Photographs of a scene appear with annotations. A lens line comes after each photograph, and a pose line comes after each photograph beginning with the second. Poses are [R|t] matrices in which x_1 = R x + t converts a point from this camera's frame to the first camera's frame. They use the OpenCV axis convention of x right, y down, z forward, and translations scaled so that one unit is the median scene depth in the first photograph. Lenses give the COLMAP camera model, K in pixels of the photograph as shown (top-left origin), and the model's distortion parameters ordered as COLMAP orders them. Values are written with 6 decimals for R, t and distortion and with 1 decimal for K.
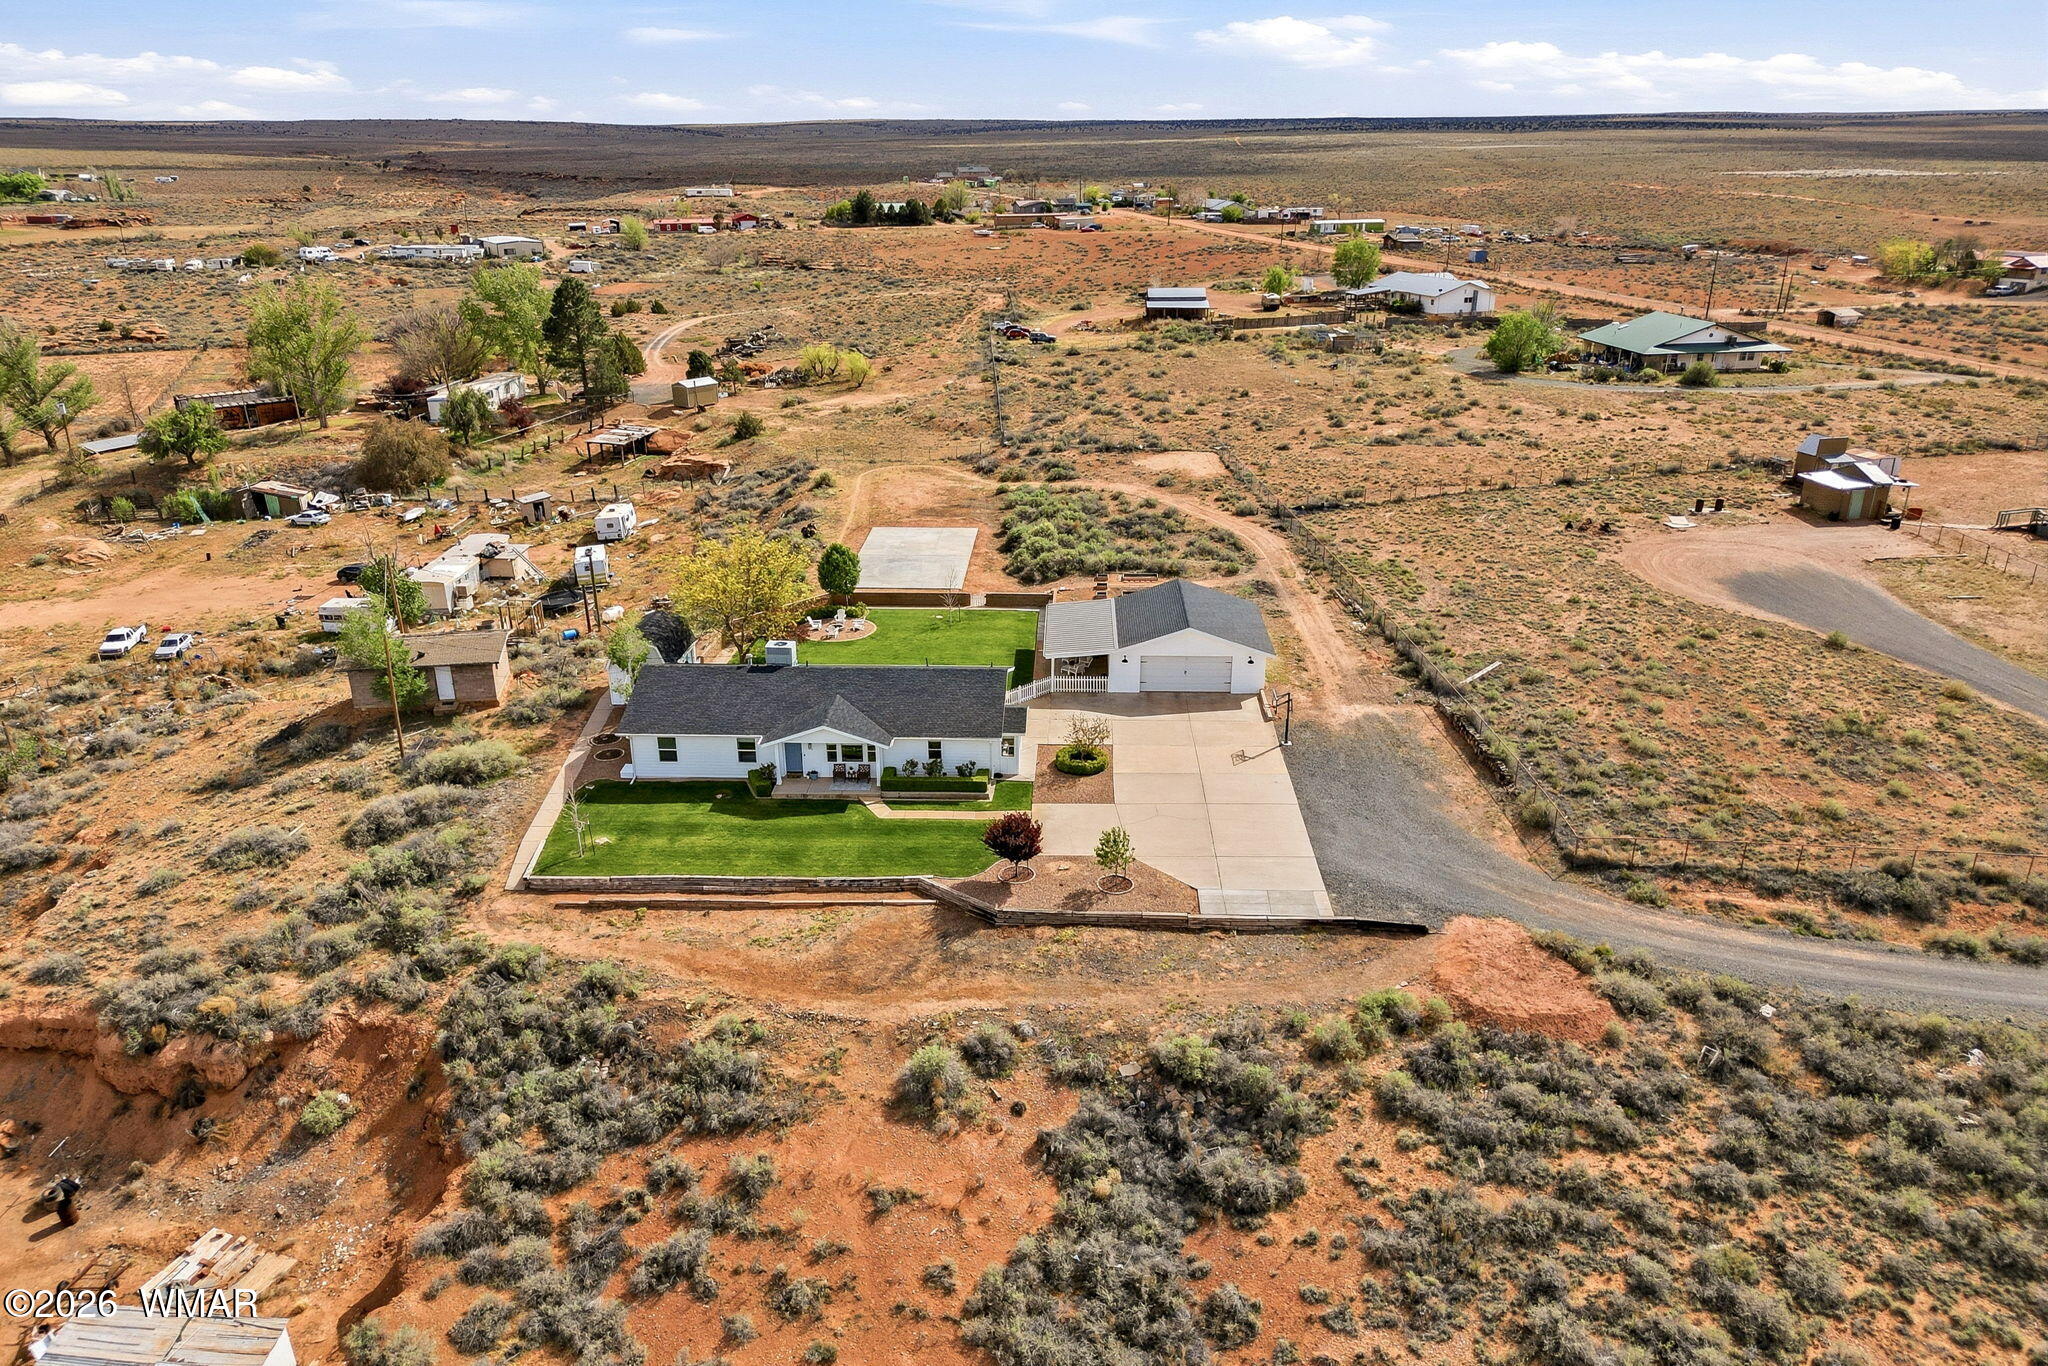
lens RADIAL K [[1473.9, 0, 1026.5], [0, 1473.9, 705.8], [0, 0, 1]] dist [0.056522, -0.050091]
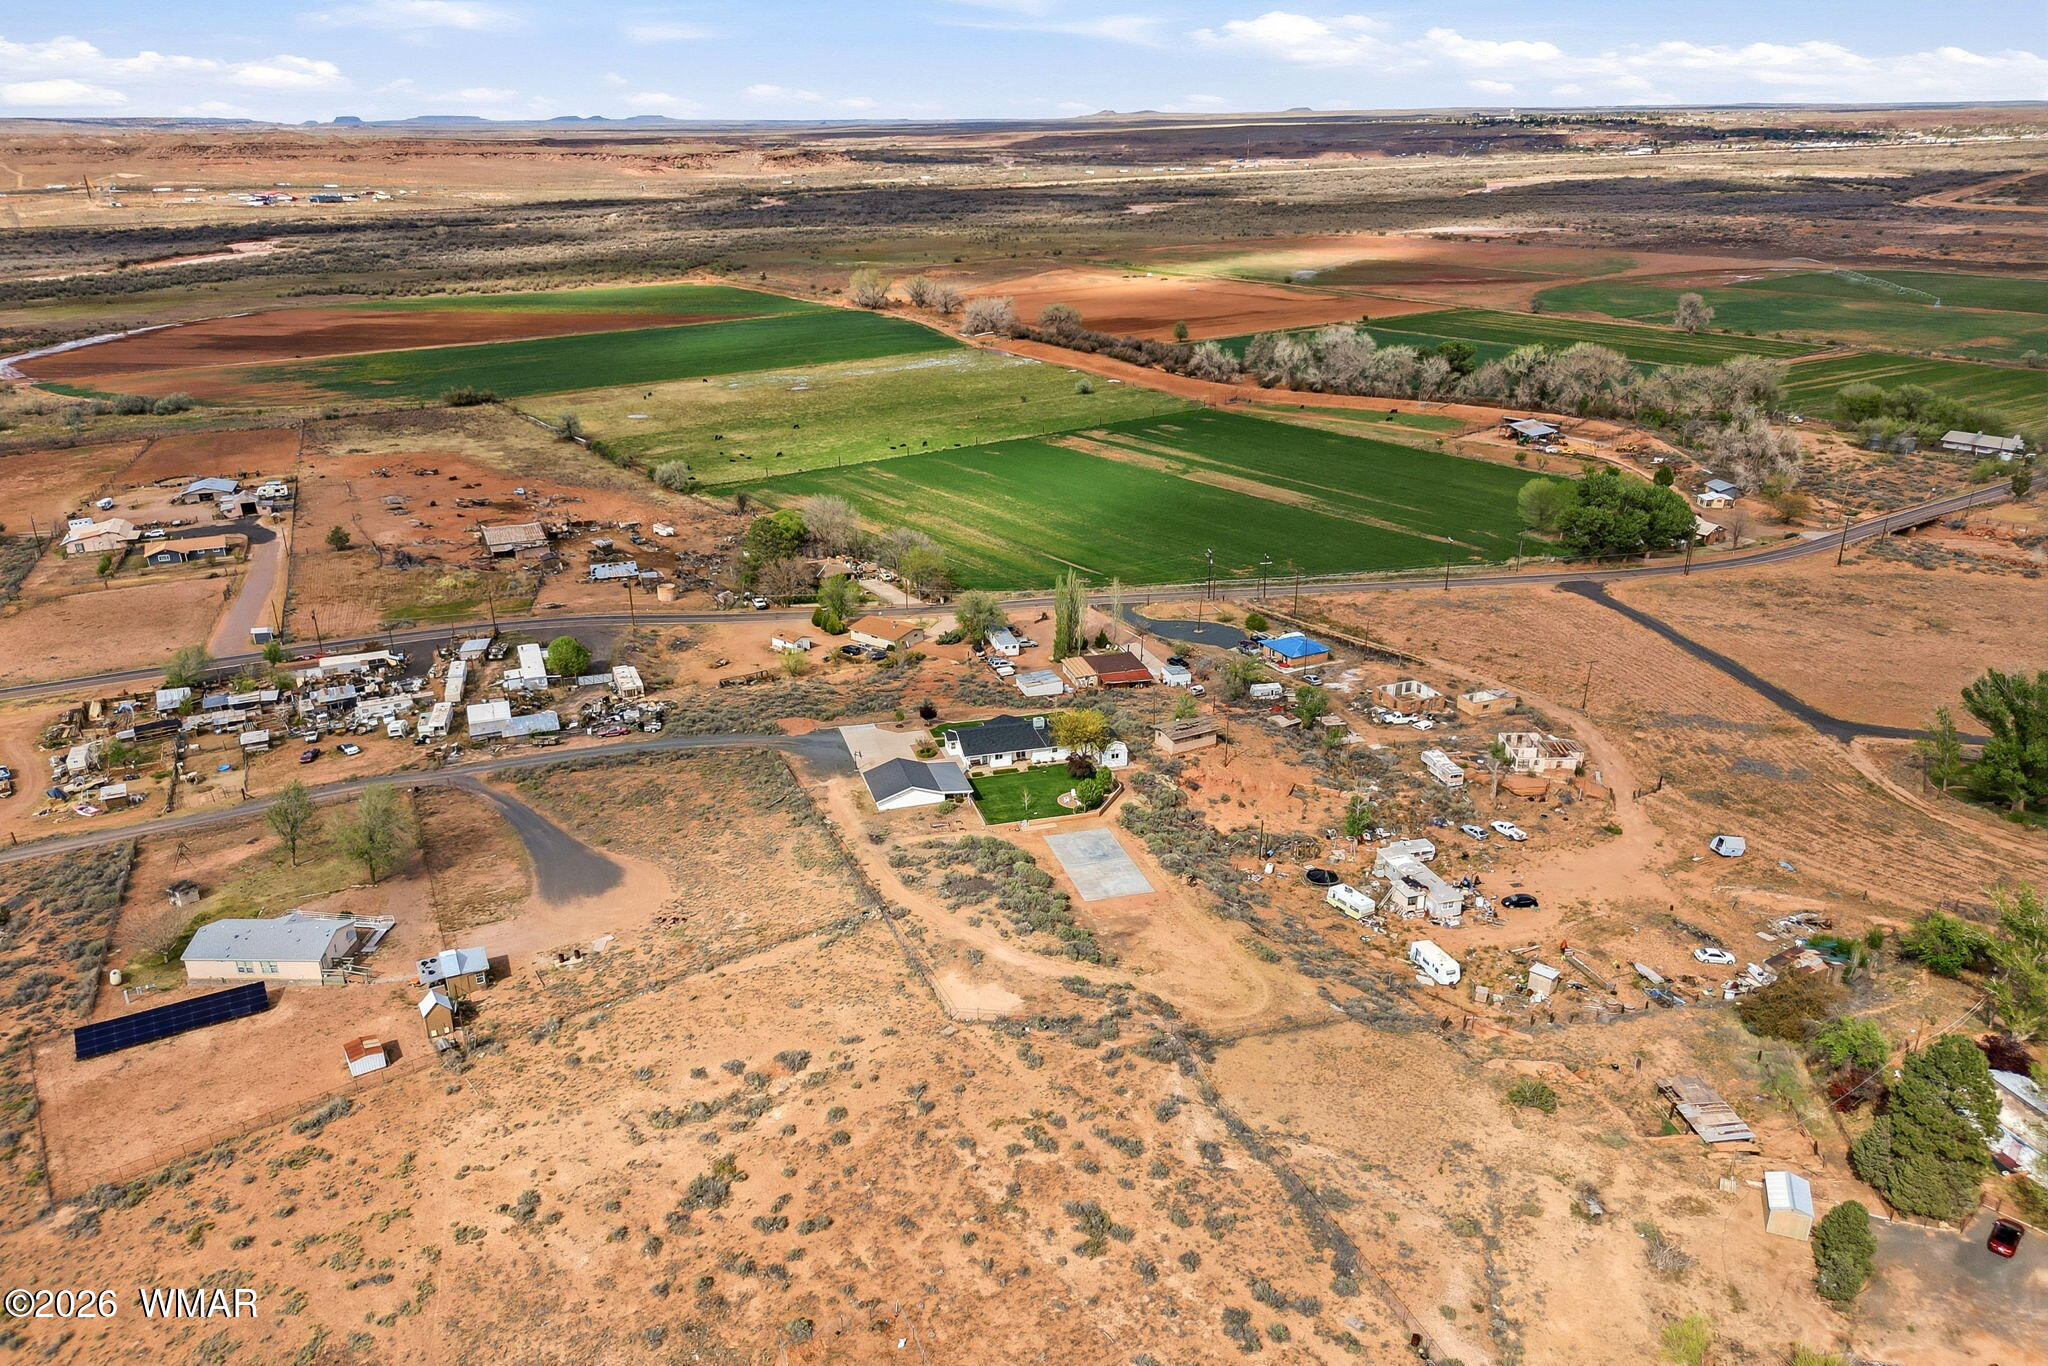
lens RADIAL K [[1473.9, 0, 1033.9], [0, 1473.9, 693.3], [0, 0, 1]] dist [0.056522, -0.050091]
pose [[-0.948166, 0.131564, -0.289261, 0.652531], [-0.099500, 0.741582, 0.663442, -1.979236], [0.301797, 0.657835, -0.690053, 2.997260]]
